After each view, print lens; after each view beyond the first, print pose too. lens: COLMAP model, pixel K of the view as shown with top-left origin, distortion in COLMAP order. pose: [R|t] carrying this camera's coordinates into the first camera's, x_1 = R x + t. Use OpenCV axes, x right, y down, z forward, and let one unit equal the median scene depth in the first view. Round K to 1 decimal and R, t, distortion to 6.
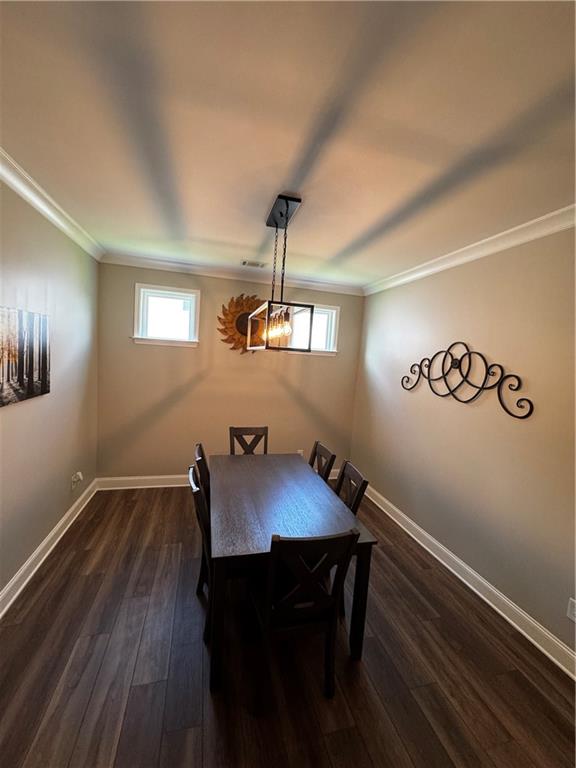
lens RADIAL K [[308.2, 0, 287.9], [0, 308.2, 381.7], [0, 0, 1]] dist [-0.004591, 0.001225]
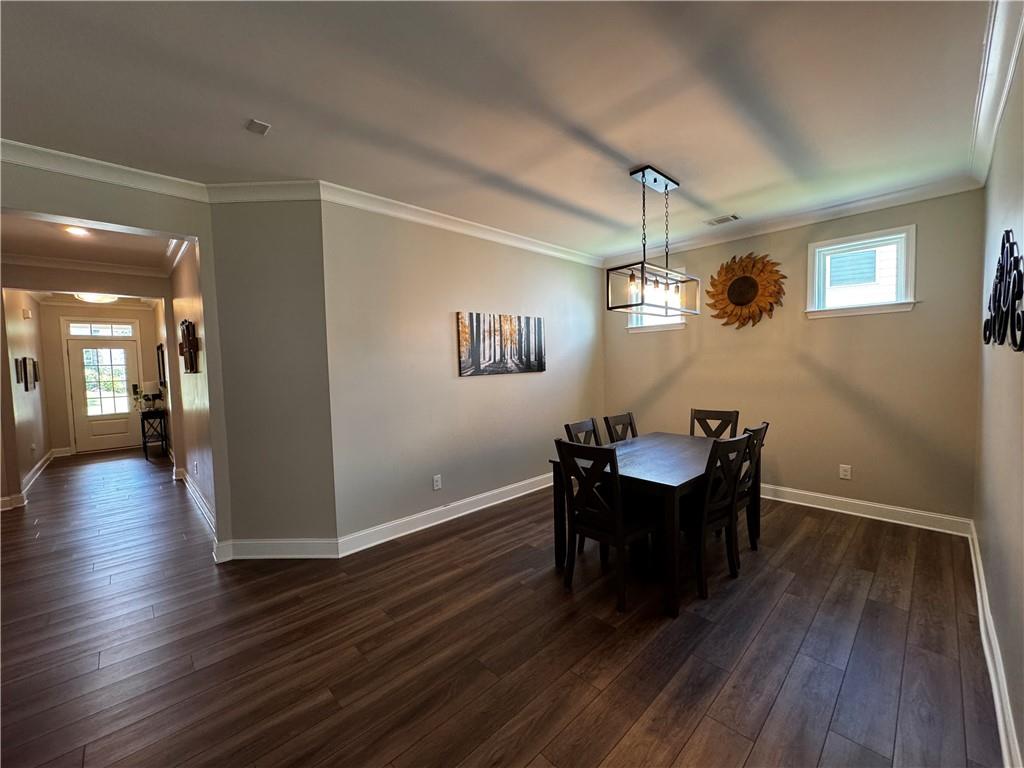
lens RADIAL K [[411.0, 0, 514.7], [0, 411.0, 382.1], [0, 0, 1]] dist [-0.004591, 0.001225]
pose [[0.478776, -0.033560, -0.877295, 0.578730], [-0.017143, 0.998721, -0.047560, 0.126173], [0.877770, 0.037810, 0.477589, -0.030242]]
